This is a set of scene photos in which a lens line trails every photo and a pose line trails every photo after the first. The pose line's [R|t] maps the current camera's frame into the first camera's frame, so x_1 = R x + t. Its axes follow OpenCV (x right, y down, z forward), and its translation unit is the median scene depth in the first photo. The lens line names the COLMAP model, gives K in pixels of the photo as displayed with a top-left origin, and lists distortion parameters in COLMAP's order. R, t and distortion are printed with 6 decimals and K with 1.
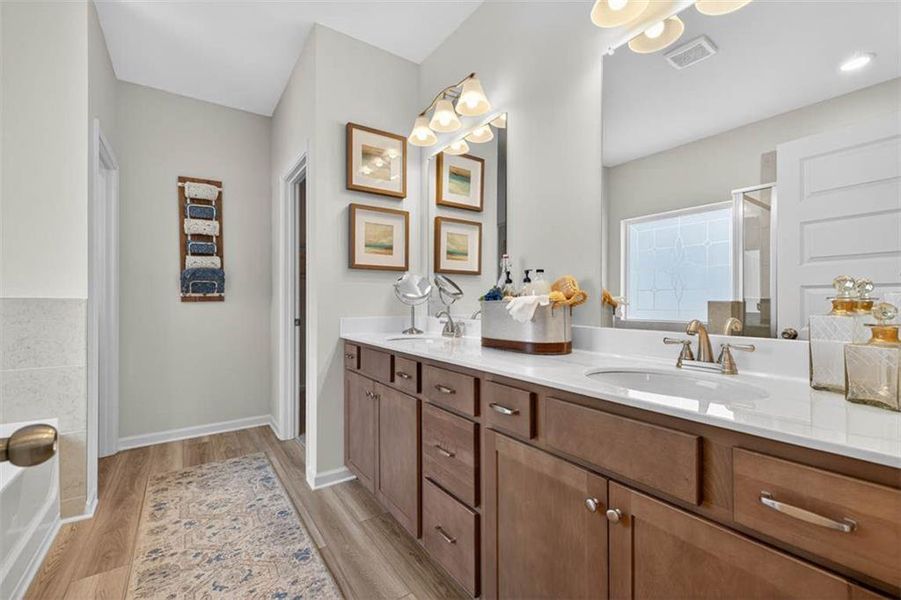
lens RADIAL K [[388.2, 0, 448.2], [0, 388.2, 302.7], [0, 0, 1]] dist [0.009829, -0.001178]
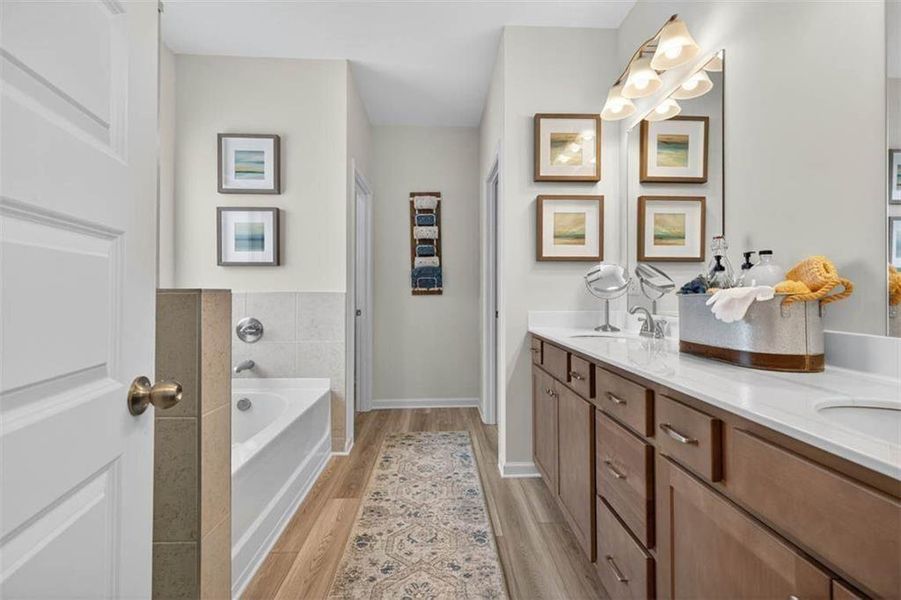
lens RADIAL K [[388.2, 0, 450.4], [0, 388.2, 293.8], [0, 0, 1]] dist [0.009829, -0.001178]
pose [[0.843778, -0.001257, -0.536691, 0.098396], [-0.001706, 0.999986, -0.005025, -0.000592], [0.536690, 0.005155, 0.843764, 0.055653]]
